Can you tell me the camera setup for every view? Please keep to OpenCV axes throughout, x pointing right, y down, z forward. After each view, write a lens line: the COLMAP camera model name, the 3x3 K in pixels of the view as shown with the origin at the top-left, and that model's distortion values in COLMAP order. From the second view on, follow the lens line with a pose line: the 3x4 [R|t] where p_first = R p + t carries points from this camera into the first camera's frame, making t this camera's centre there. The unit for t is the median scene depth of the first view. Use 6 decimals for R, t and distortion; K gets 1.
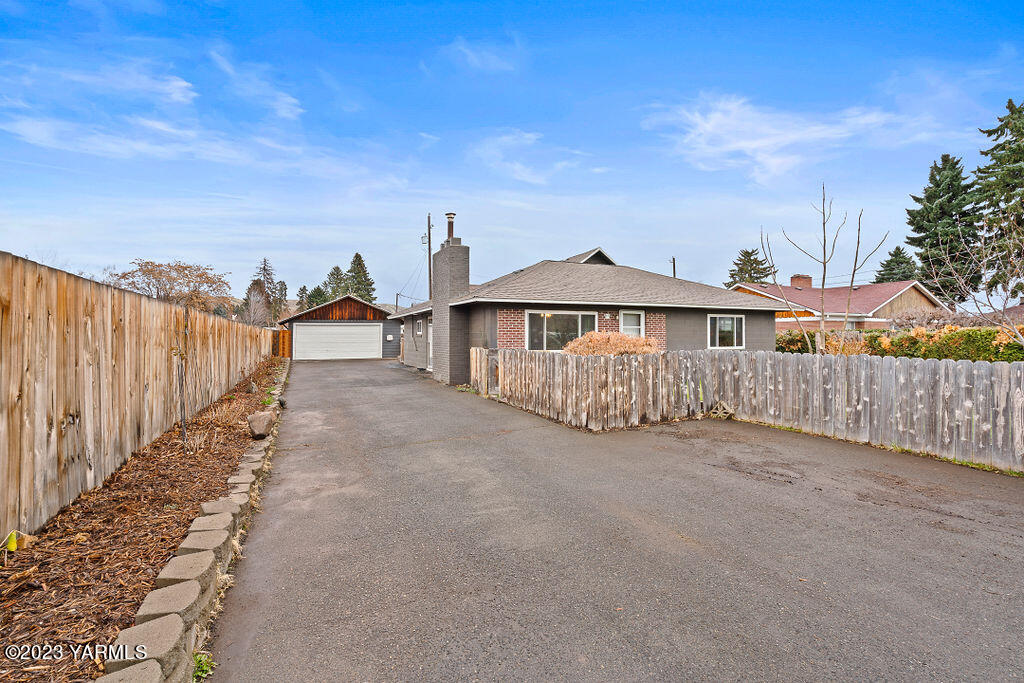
lens RADIAL K [[464.8, 0, 492.7], [0, 464.8, 345.8], [0, 0, 1]] dist [-0.004514, 0.001055]
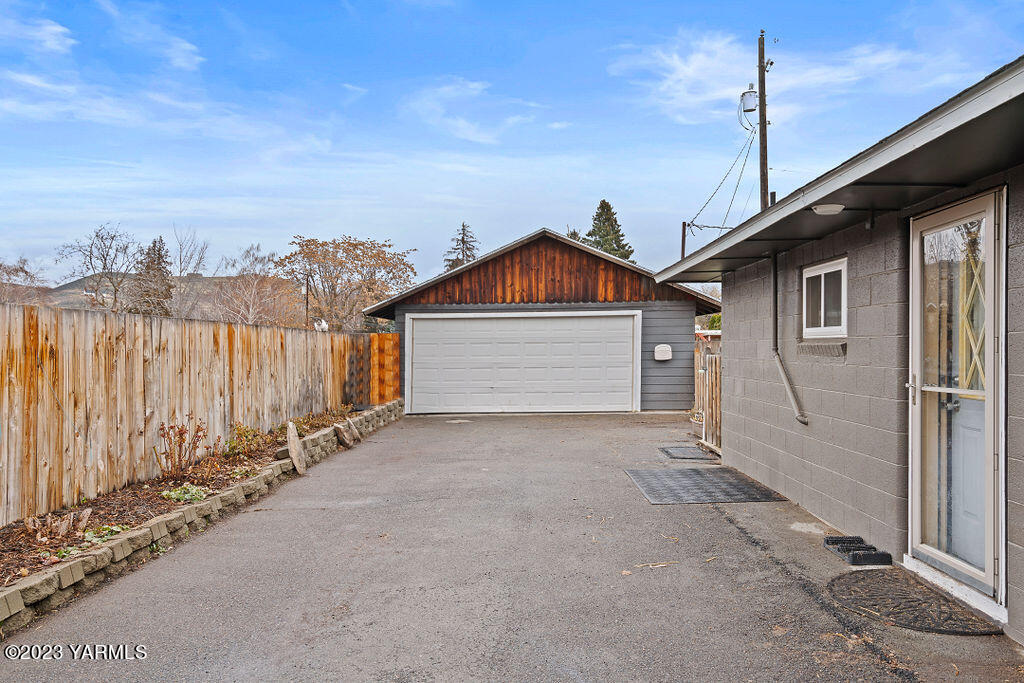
lens RADIAL K [[747.6, 0, 514.6], [0, 747.6, 346.6], [0, 0, 1]] dist [0.001968, 0.000209]
pose [[0.916943, -0.006163, -0.398971, -0.077684], [-0.001354, 0.999827, -0.018555, -0.008698], [0.399016, 0.017554, 0.916776, 0.343848]]
